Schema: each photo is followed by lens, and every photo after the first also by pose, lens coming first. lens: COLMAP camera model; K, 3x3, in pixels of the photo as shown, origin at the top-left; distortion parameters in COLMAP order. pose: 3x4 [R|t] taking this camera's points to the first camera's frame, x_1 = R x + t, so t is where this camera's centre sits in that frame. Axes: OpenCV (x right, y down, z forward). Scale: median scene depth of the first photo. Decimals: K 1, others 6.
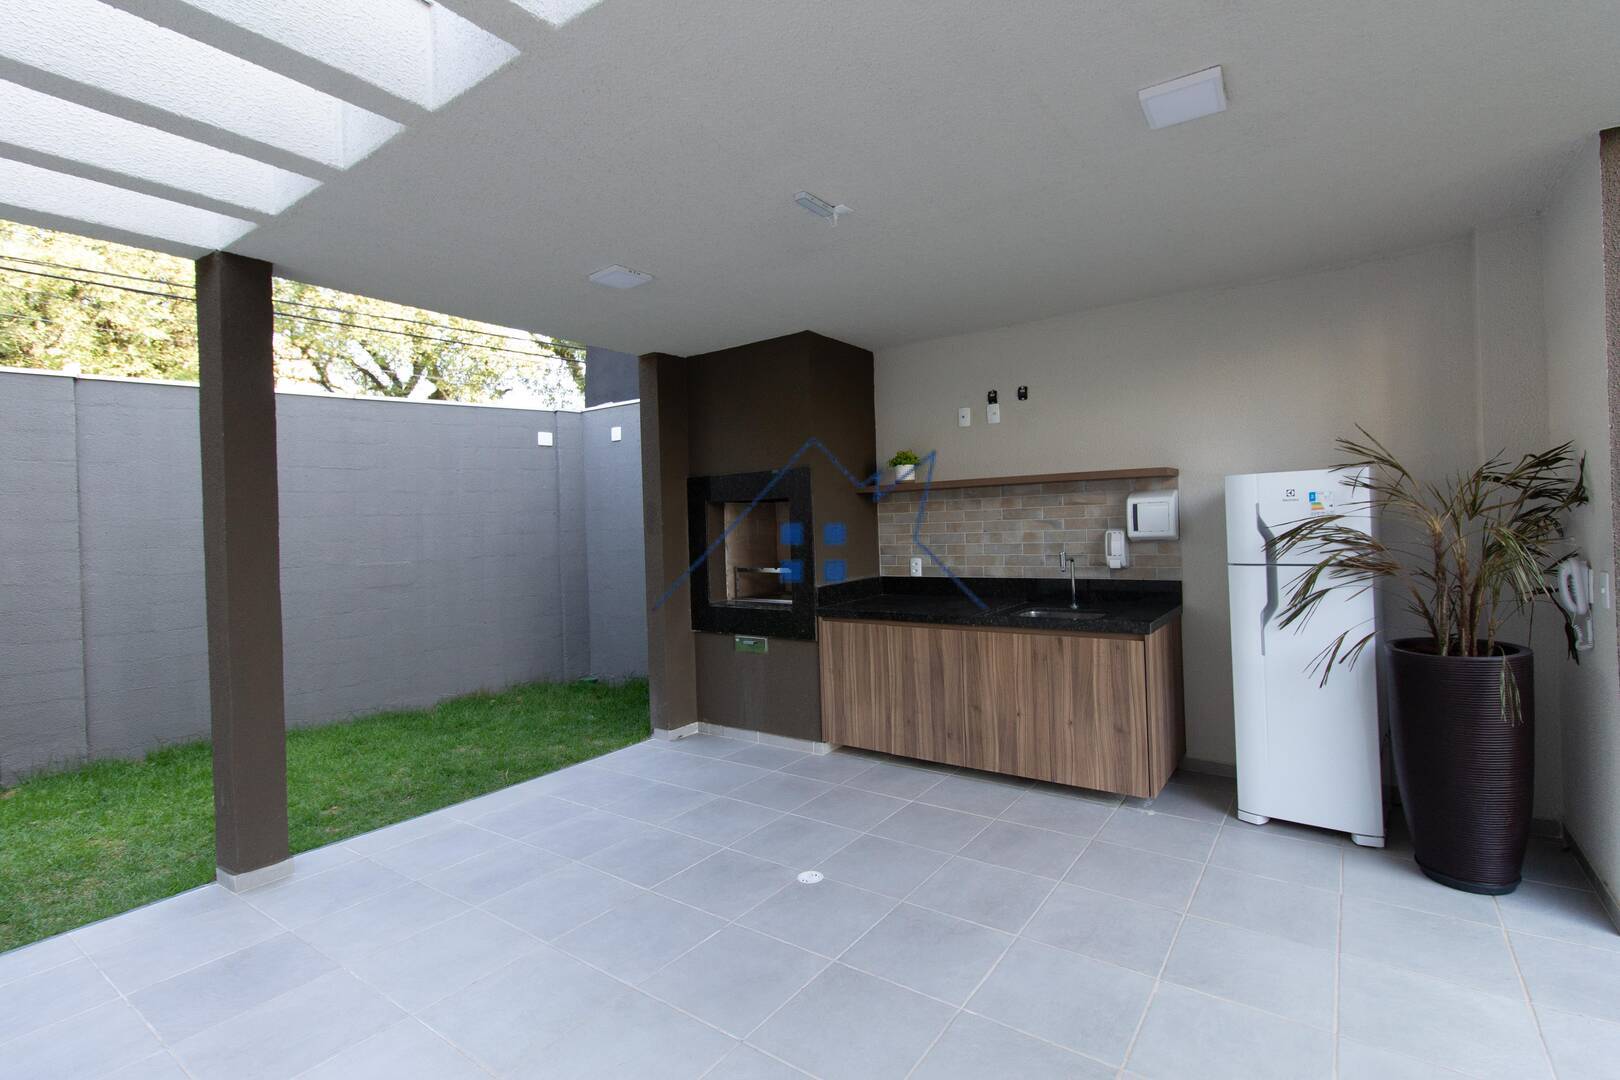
lens RADIAL K [[769.3, 0, 809.5], [0, 769.3, 525.8], [0, 0, 1]] dist [-0.000644, 0.001587]
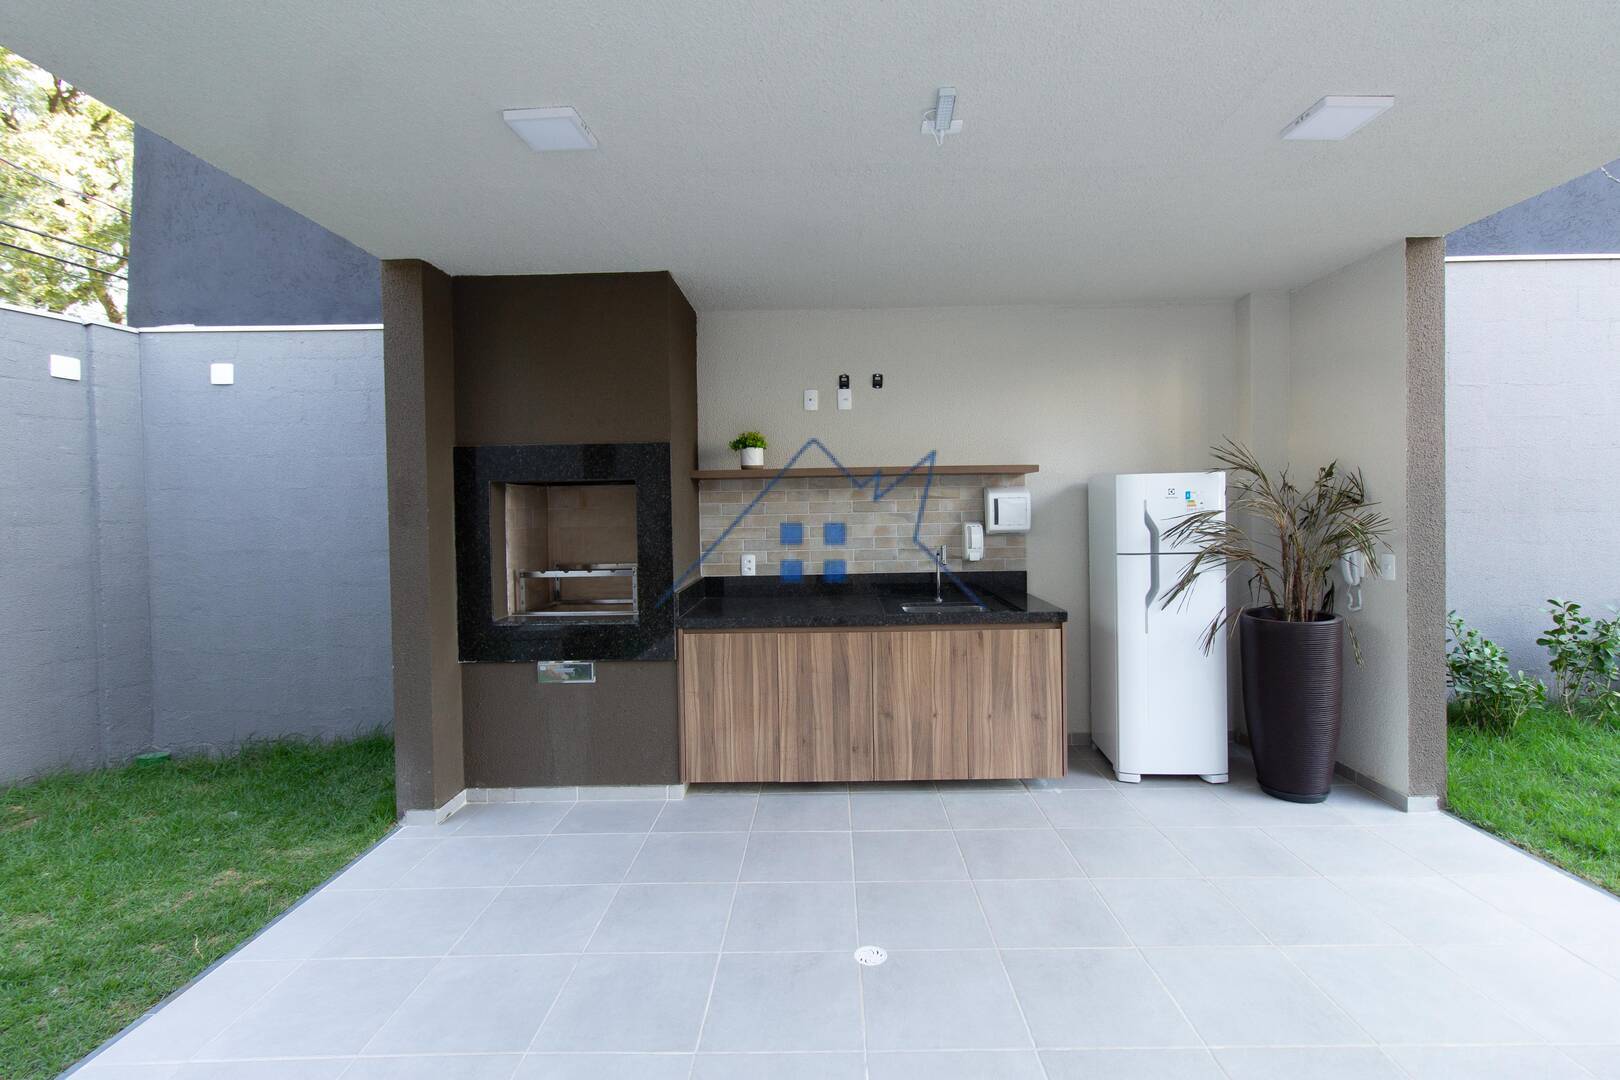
lens RADIAL K [[769.3, 0, 807.7], [0, 769.3, 526.2], [0, 0, 1]] dist [-0.000644, 0.001587]
pose [[0.809308, 0.005216, 0.587362, -0.390249], [-0.007739, 0.999968, 0.001784, 0.008700], [-0.587334, -0.005990, 0.809322, 0.297452]]
